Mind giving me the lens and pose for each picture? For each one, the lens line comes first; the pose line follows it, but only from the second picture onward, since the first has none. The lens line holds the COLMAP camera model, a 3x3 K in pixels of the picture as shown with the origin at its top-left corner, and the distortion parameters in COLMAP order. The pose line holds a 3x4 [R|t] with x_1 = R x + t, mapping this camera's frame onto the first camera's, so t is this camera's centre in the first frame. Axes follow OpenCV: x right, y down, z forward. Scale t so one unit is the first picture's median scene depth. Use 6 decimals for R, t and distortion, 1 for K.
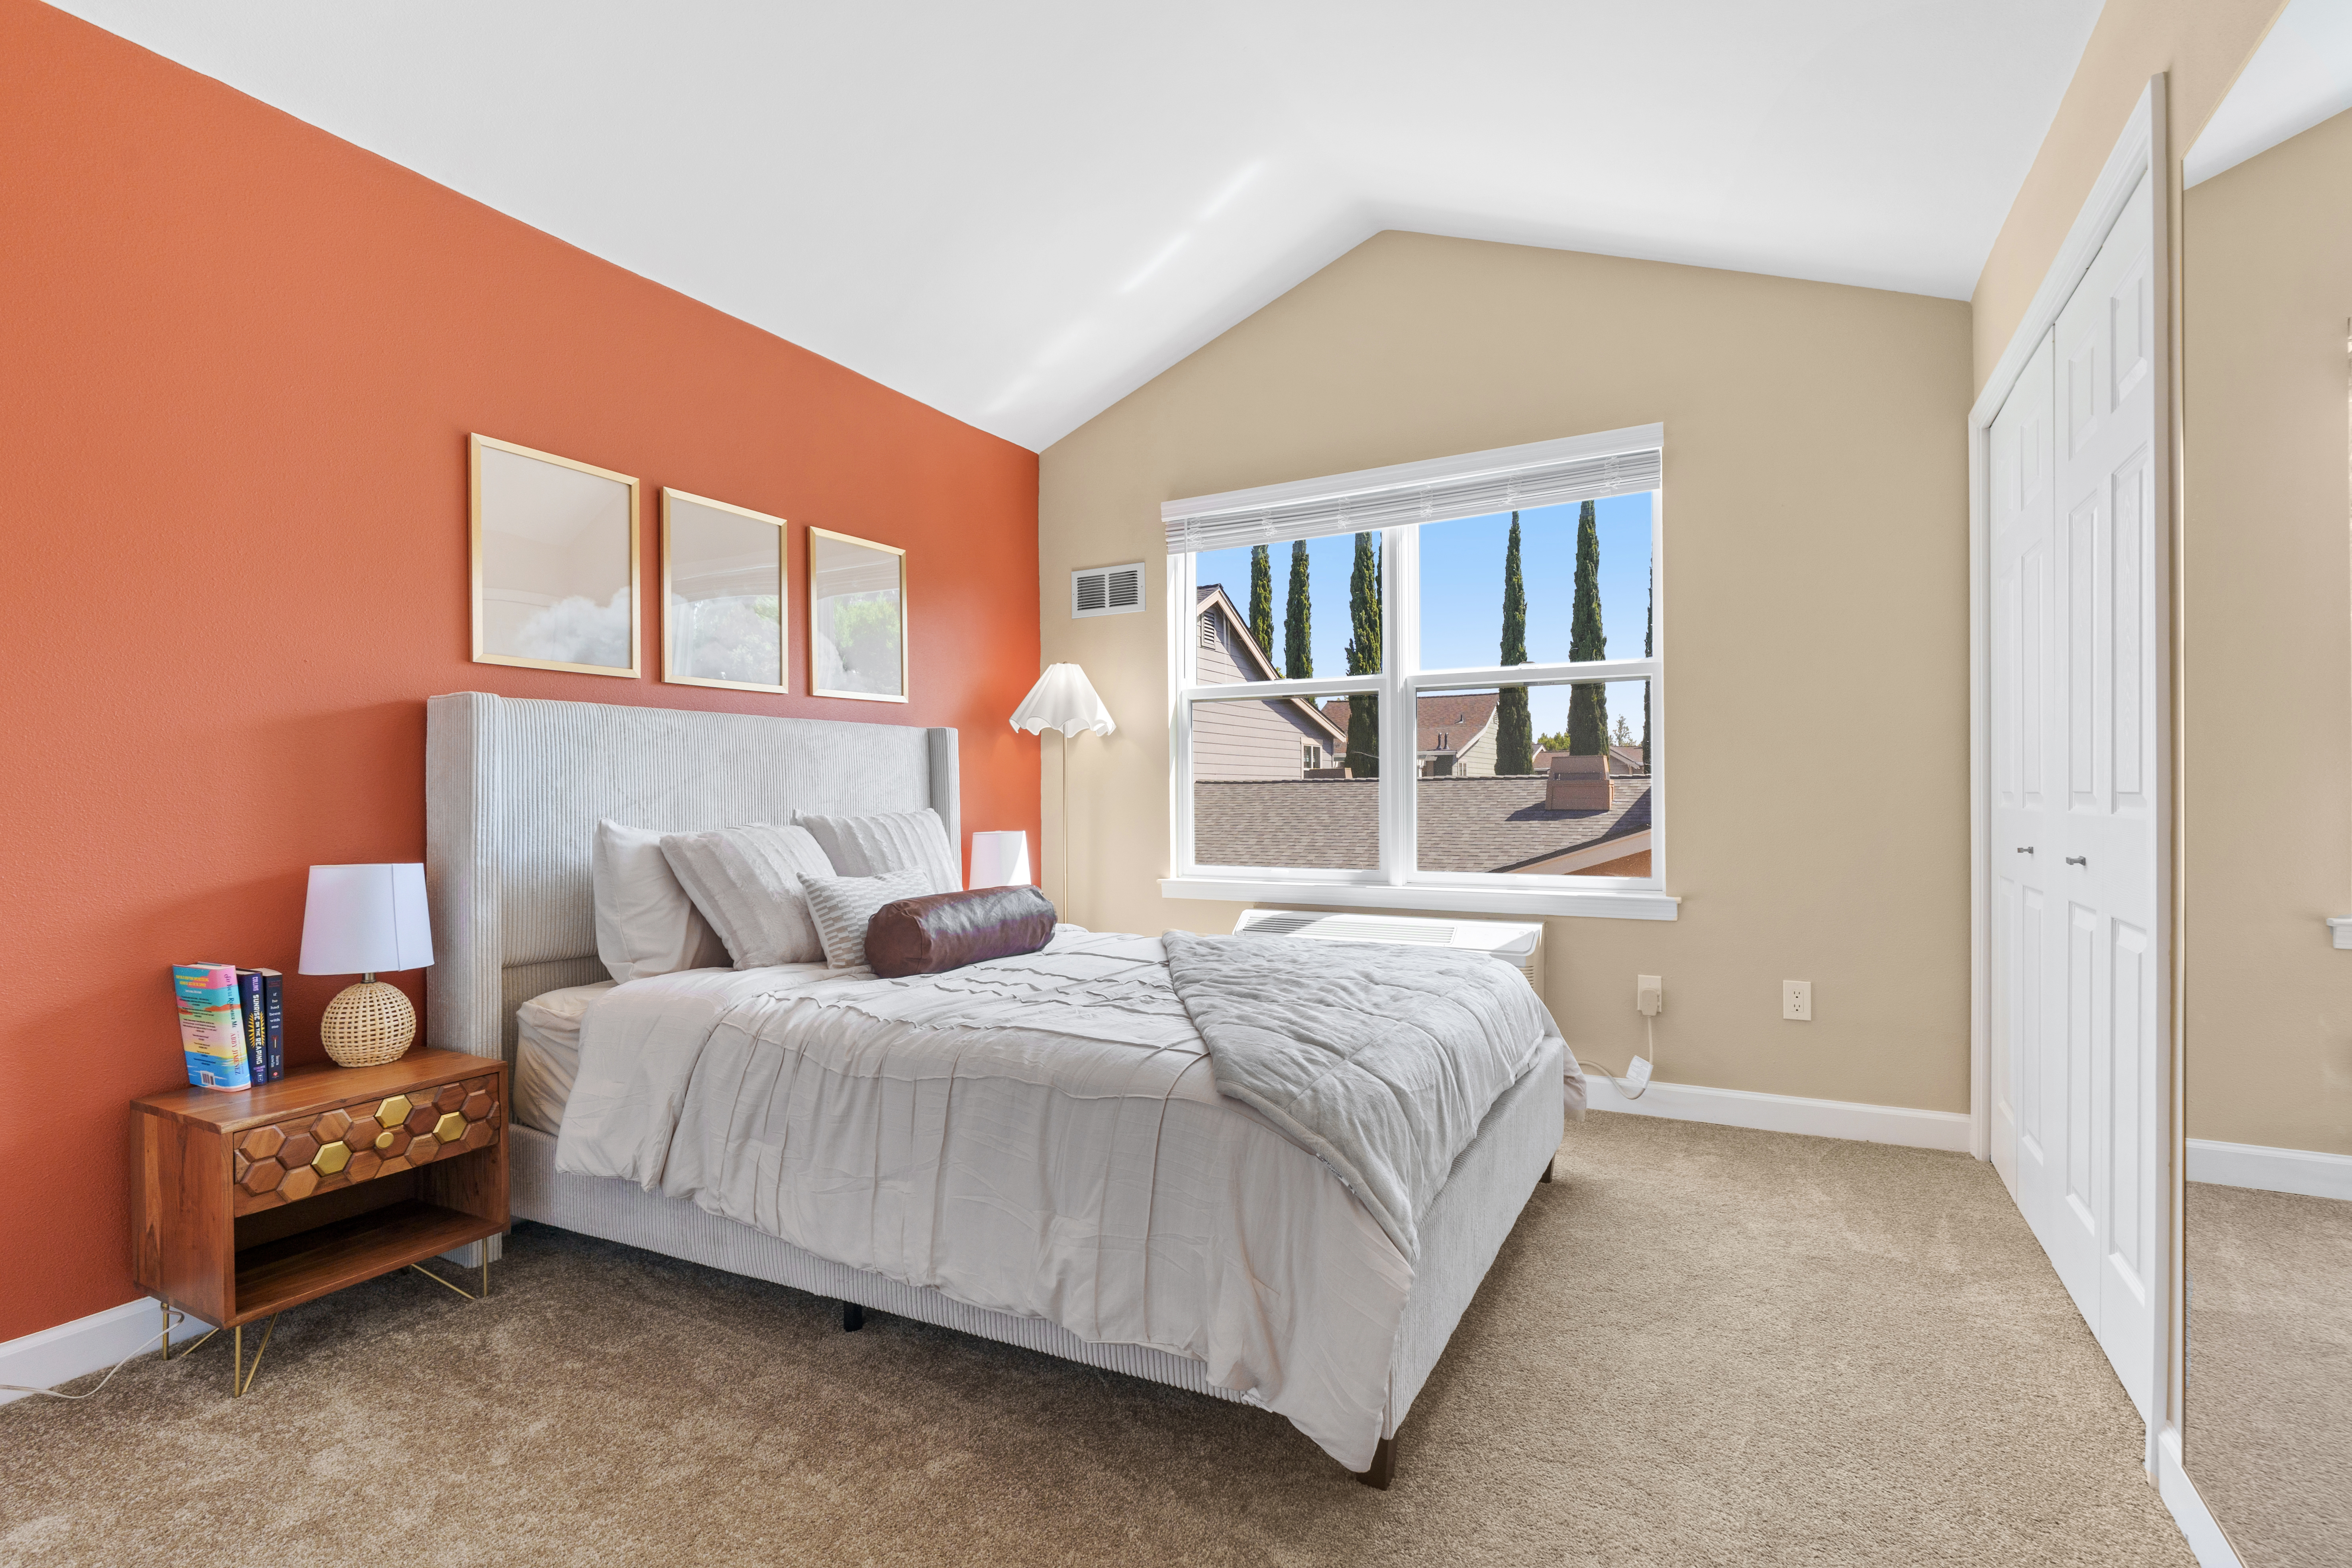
lens RADIAL K [[1062.5, 0, 1172.2], [0, 1062.5, 794.9], [0, 0, 1]] dist [-0.014368, 0.000014]
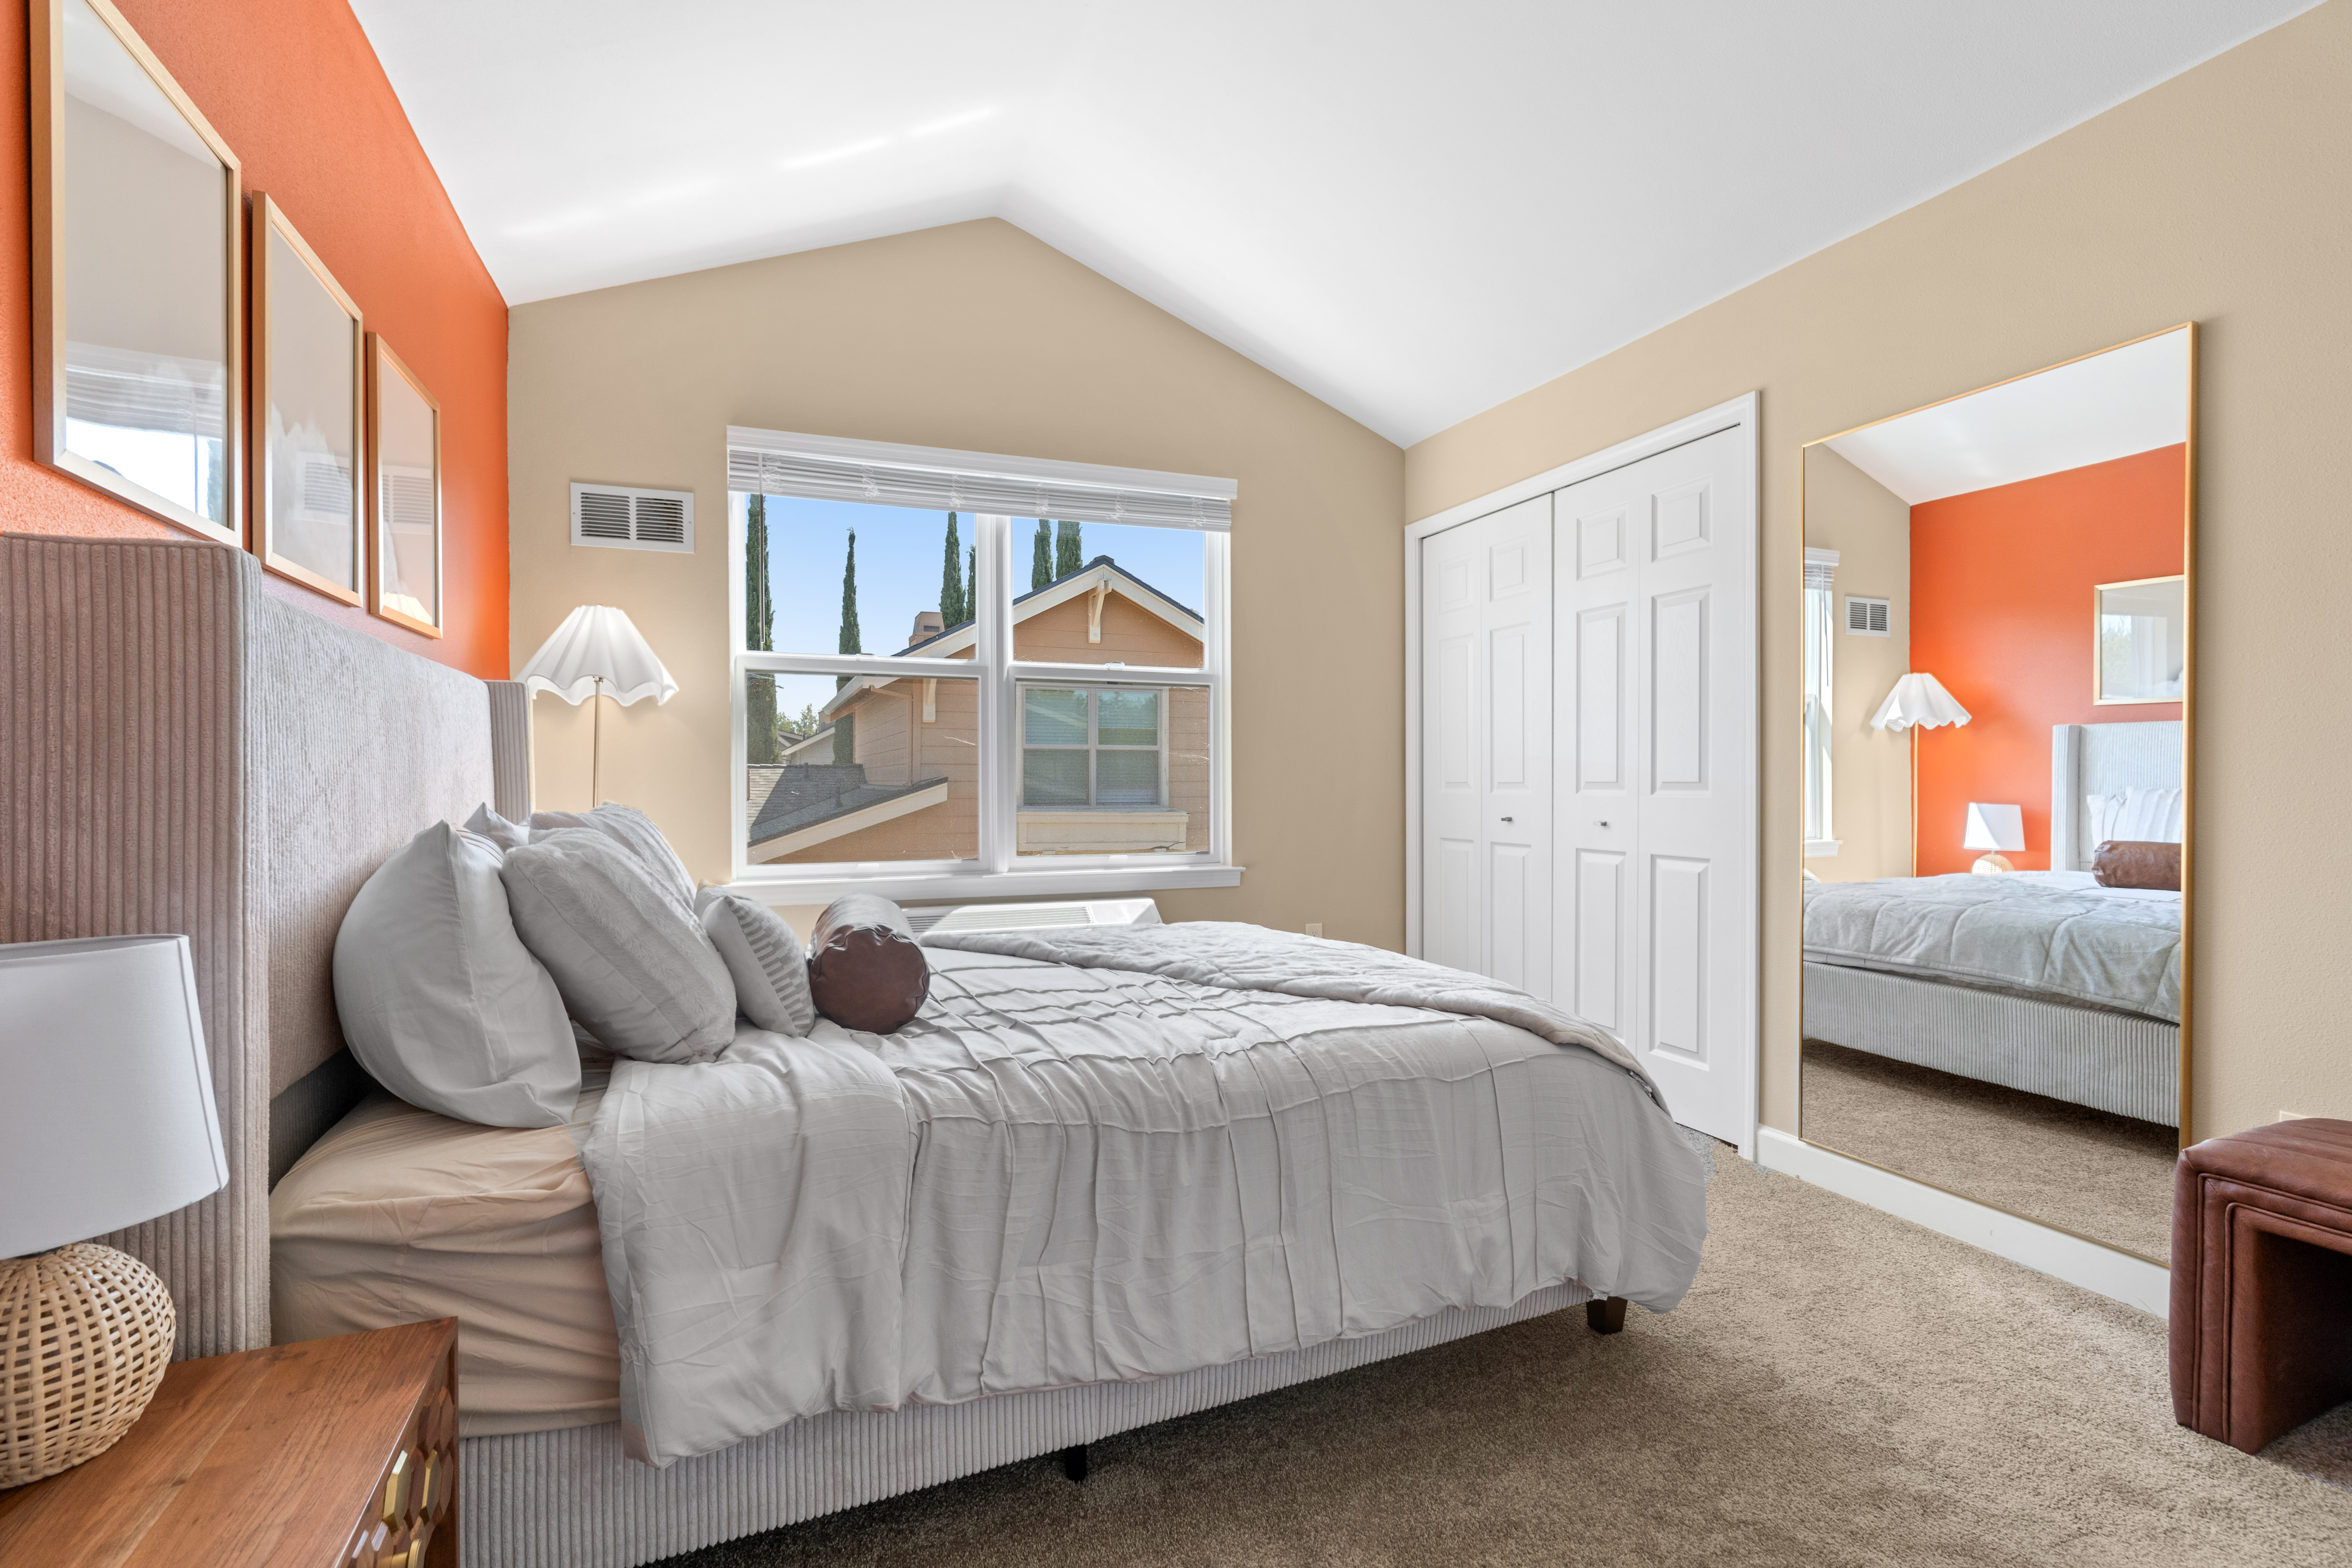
lens RADIAL K [[1058.0, 0, 1122.6], [0, 1058.0, 781.0], [0, 0, 1]] dist [-0.001595, 0.000030]
pose [[0.653163, 0.005185, 0.757200, -0.540961], [-0.002847, 0.999986, -0.004392, 0.002140], [-0.757212, 0.000713, 0.653168, 0.296166]]
